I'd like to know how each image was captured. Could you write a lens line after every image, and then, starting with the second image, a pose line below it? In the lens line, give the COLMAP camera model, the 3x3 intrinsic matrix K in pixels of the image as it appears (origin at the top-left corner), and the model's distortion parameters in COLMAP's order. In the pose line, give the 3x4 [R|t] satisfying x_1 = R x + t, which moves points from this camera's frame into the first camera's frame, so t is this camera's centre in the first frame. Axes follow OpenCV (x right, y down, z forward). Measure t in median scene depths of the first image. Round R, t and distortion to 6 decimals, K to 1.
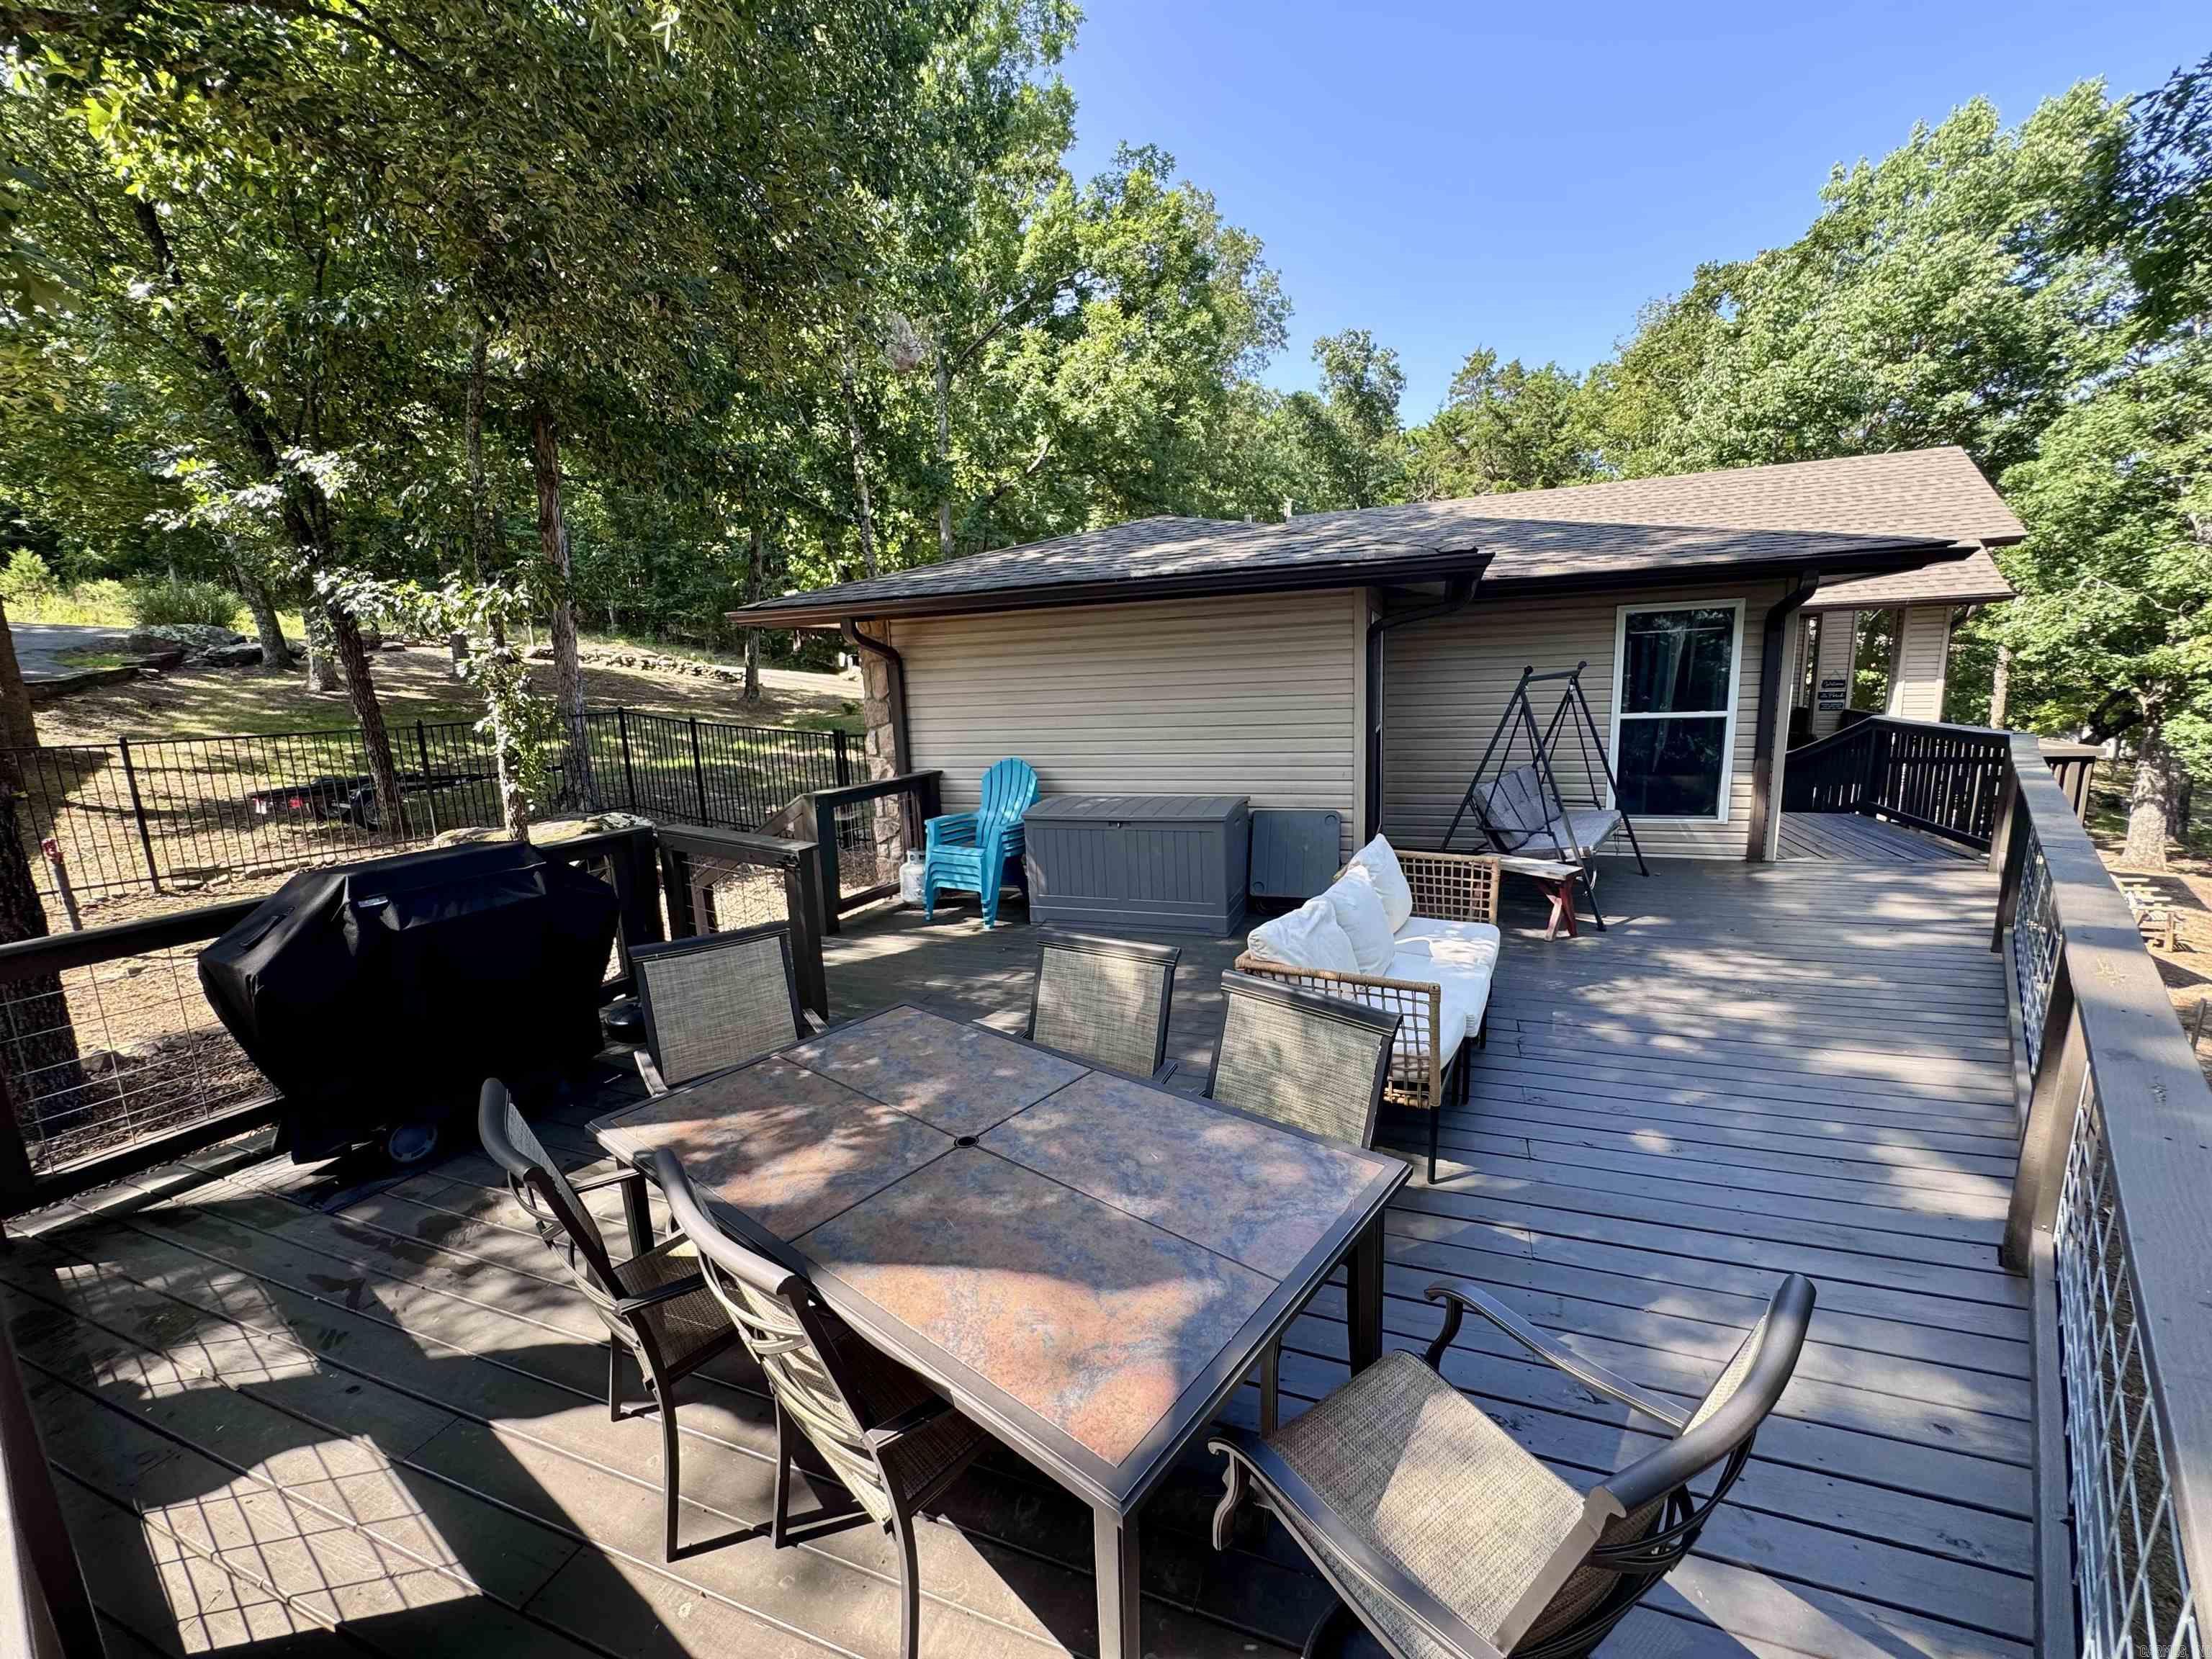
lens RADIAL K [[881.5, 0, 1109.3], [0, 881.5, 821.9], [0, 0, 1]] dist [0.000571, 0.000206]
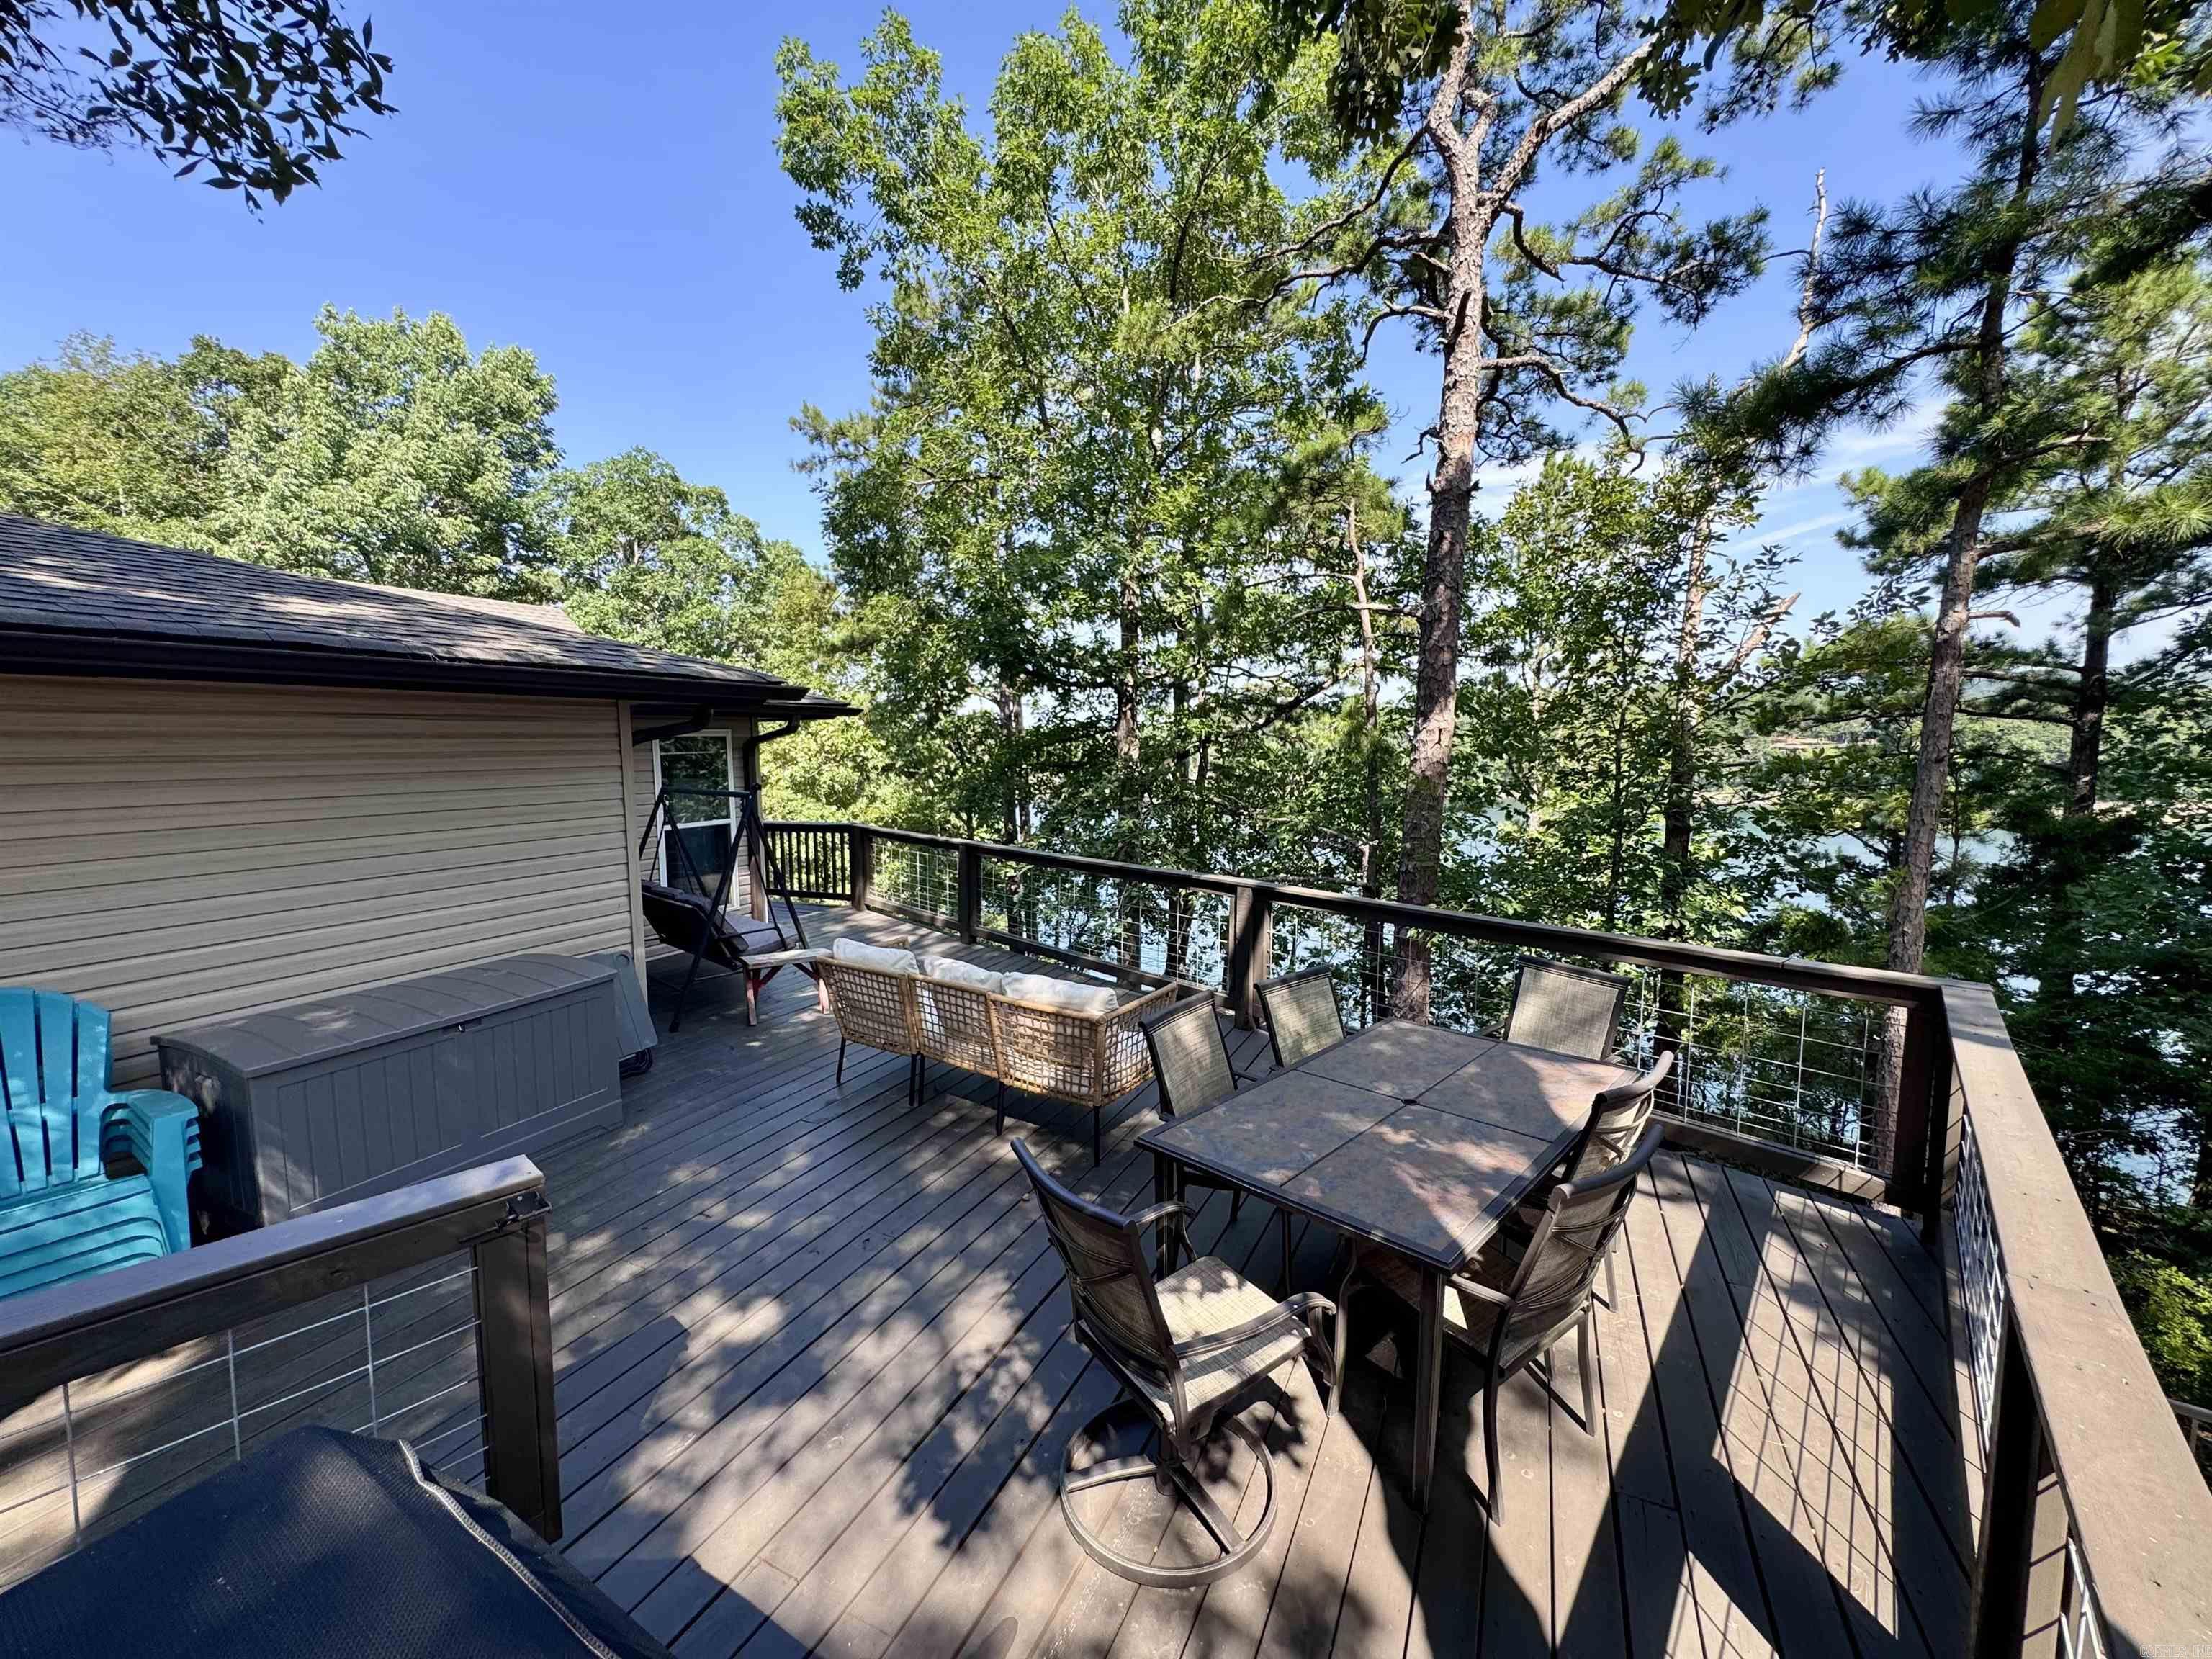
lens RADIAL K [[881.5, 0, 1109.4], [0, 881.5, 826.0], [0, 0, 1]] dist [0.000571, 0.000206]
pose [[0.088576, -0.054819, 0.994560, -0.254094], [0.180227, 0.982886, 0.038124, -0.036291], [-0.979629, 0.175870, 0.096940, 0.196522]]
